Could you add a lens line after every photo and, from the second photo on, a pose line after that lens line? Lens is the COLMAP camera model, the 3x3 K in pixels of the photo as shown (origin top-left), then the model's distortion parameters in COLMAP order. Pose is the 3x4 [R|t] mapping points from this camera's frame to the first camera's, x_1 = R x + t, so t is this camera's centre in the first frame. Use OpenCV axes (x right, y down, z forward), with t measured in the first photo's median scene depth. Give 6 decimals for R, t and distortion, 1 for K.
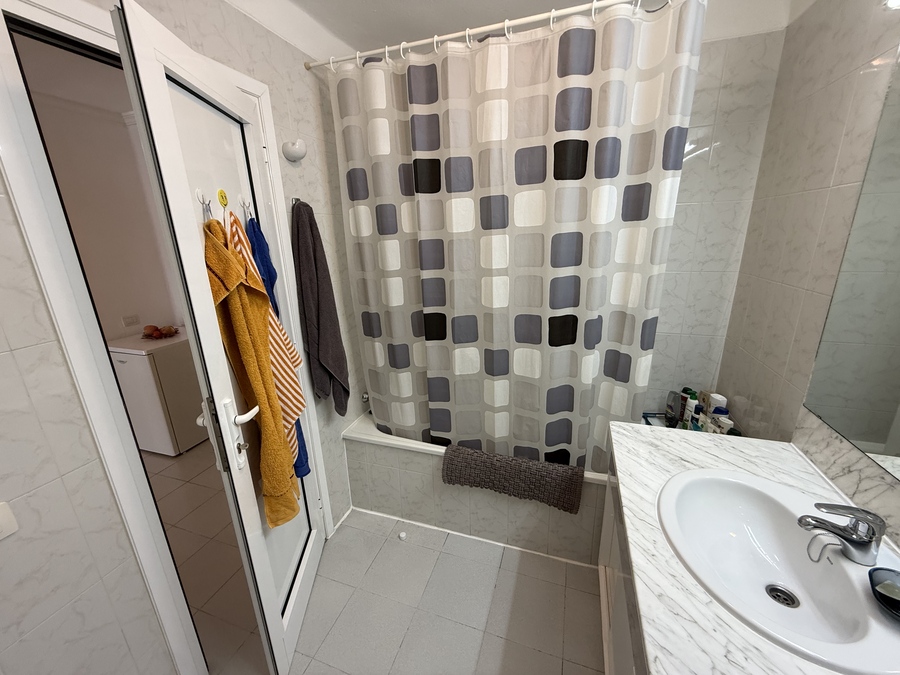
lens RADIAL K [[358.2, 0, 450.5], [0, 358.2, 337.4], [0, 0, 1]] dist [-0.000977, 0.000419]
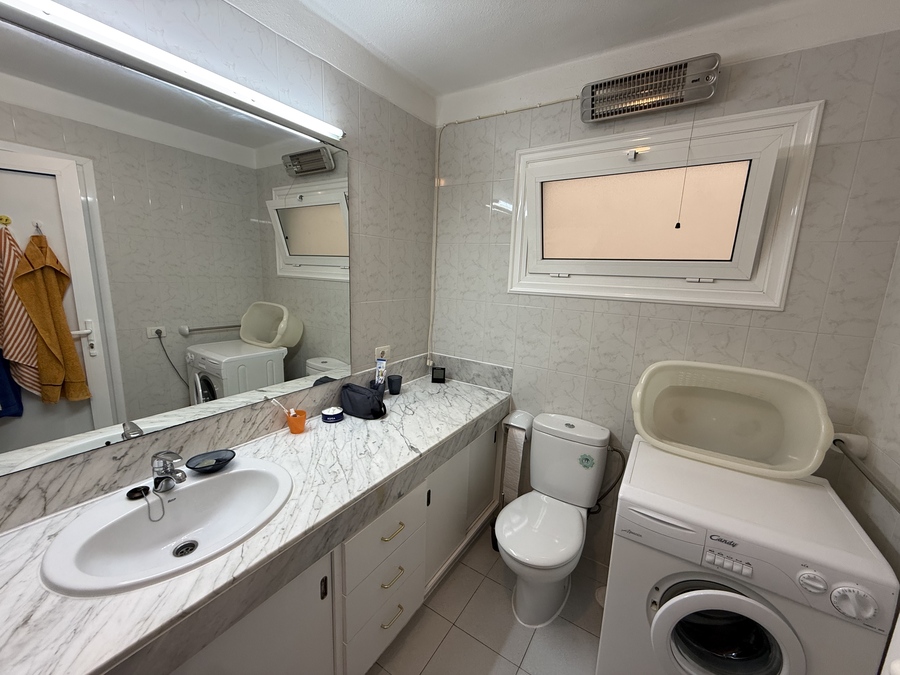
lens RADIAL K [[358.2, 0, 450.1], [0, 358.2, 336.8], [0, 0, 1]] dist [-0.000977, 0.000419]
pose [[-0.969215, -0.049773, 0.241134, -0.173036], [0.061557, 0.899269, 0.433042, -0.365763], [-0.238398, 0.434554, -0.868521, 1.484837]]
